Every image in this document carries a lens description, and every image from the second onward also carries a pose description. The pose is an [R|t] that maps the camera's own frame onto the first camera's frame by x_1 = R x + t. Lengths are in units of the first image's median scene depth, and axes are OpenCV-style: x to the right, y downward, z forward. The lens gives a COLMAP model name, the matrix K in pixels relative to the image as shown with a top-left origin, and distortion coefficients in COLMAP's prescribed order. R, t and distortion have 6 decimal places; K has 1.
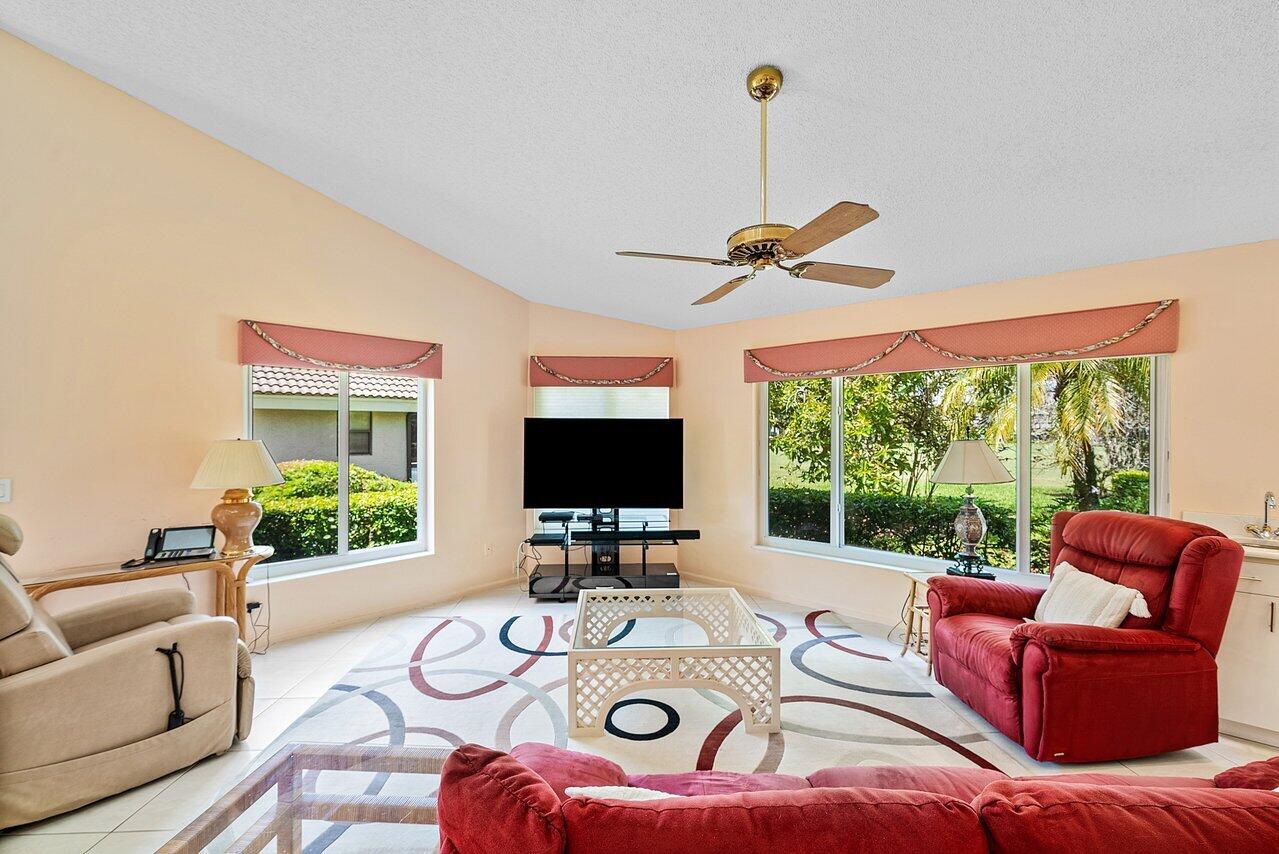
lens RADIAL K [[604.1, 0, 659.6], [0, 604.1, 432.1], [0, 0, 1]] dist [0.001960, 0.000598]
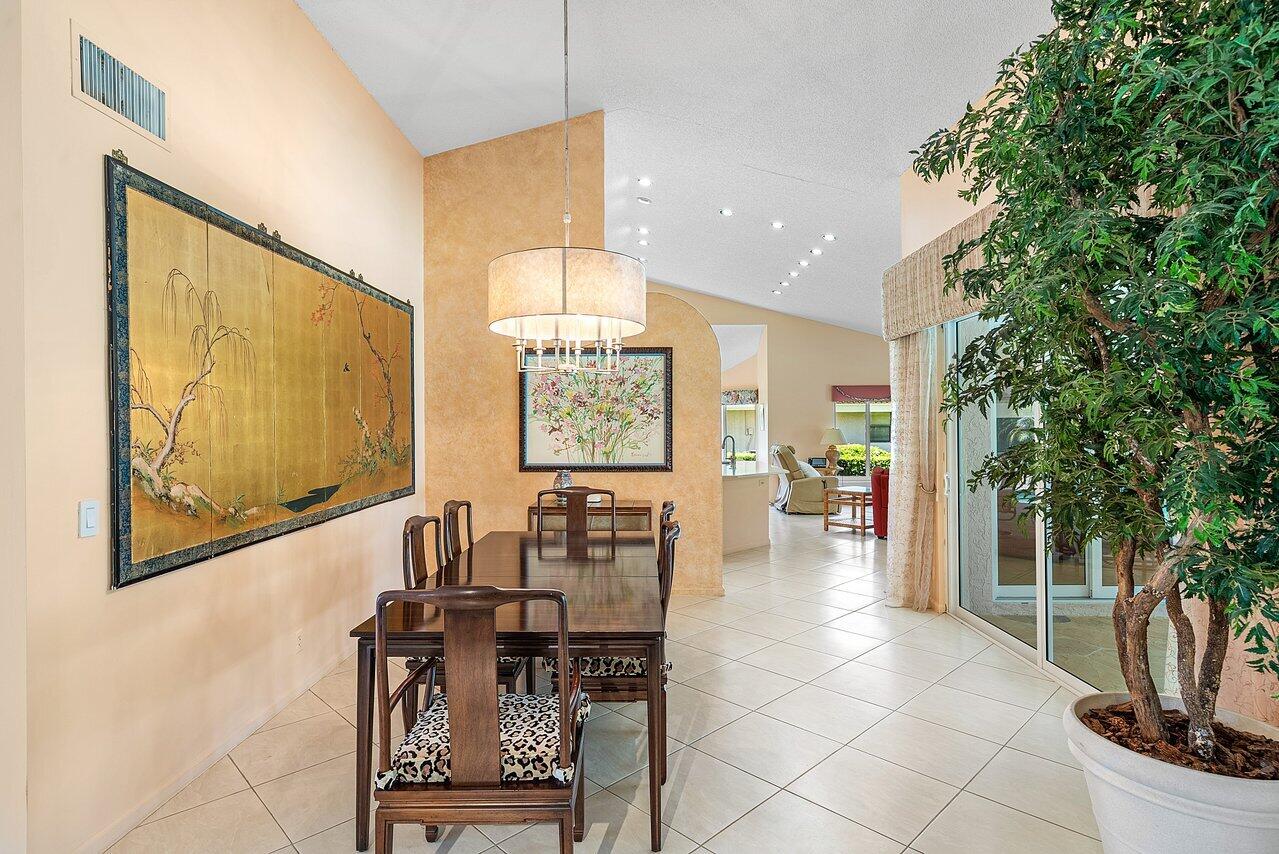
lens RADIAL K [[603.5, 0, 634.4], [0, 603.5, 425.9], [0, 0, 1]] dist [0.001185, 0.000417]
pose [[0.648404, -0.001436, -0.761295, 0.832579], [0.003107, 0.999995, 0.000761, -0.005783], [0.761290, -0.002859, 0.648405, -1.498014]]
